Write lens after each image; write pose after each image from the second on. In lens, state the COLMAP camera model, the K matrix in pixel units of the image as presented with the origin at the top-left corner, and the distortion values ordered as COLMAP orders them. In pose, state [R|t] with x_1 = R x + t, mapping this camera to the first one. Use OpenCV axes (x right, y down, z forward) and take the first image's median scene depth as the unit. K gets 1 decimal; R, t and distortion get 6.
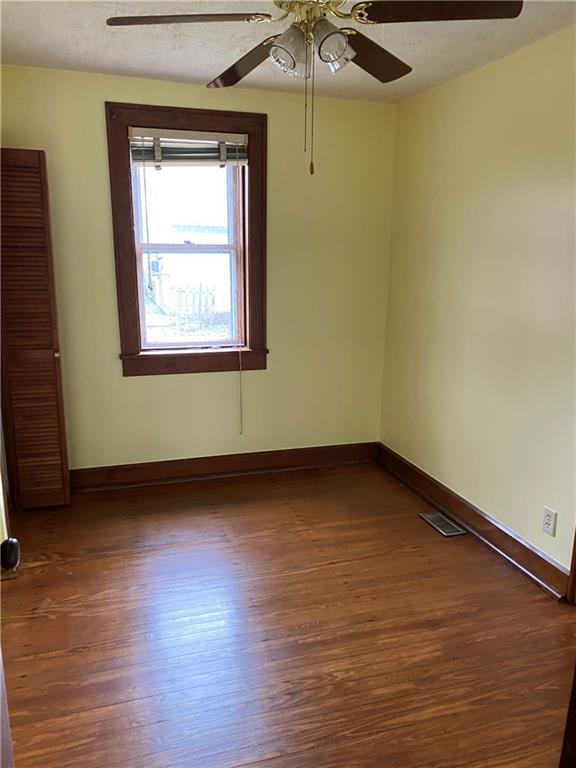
lens RADIAL K [[587.5, 0, 278.3], [0, 587.5, 400.3], [0, 0, 1]] dist [0.022884, -0.010882]
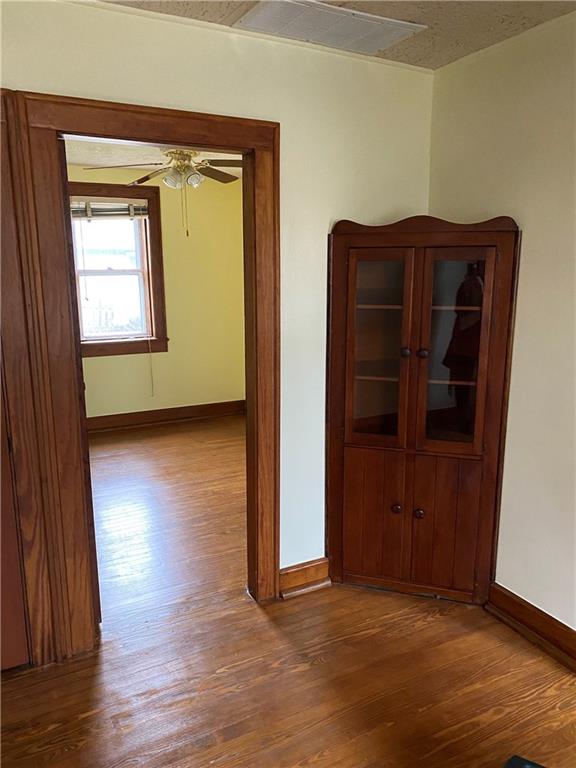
lens RADIAL K [[587.5, 0, 287.2], [0, 587.5, 390.8], [0, 0, 1]] dist [0.022884, -0.010882]
pose [[0.981074, -0.053030, 0.186232, -0.006613], [0.060706, 0.997515, -0.035755, 0.128529], [-0.183873, 0.046383, 0.981855, -0.563015]]
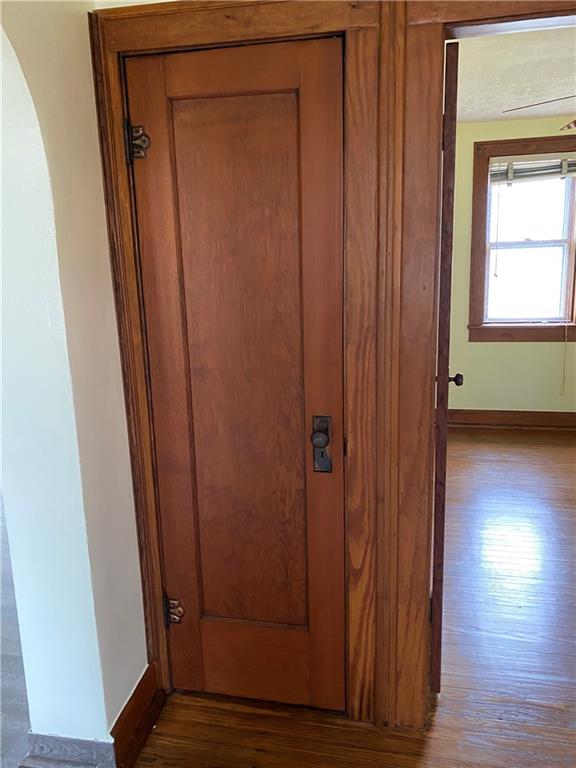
lens RADIAL K [[587.5, 0, 285.0], [0, 587.5, 380.0], [0, 0, 1]] dist [0.022884, -0.010882]
pose [[0.880026, 0.061743, -0.470895, 0.004447], [-0.079378, 0.996688, -0.017660, 0.102869], [0.468245, 0.052920, 0.882013, -0.370543]]
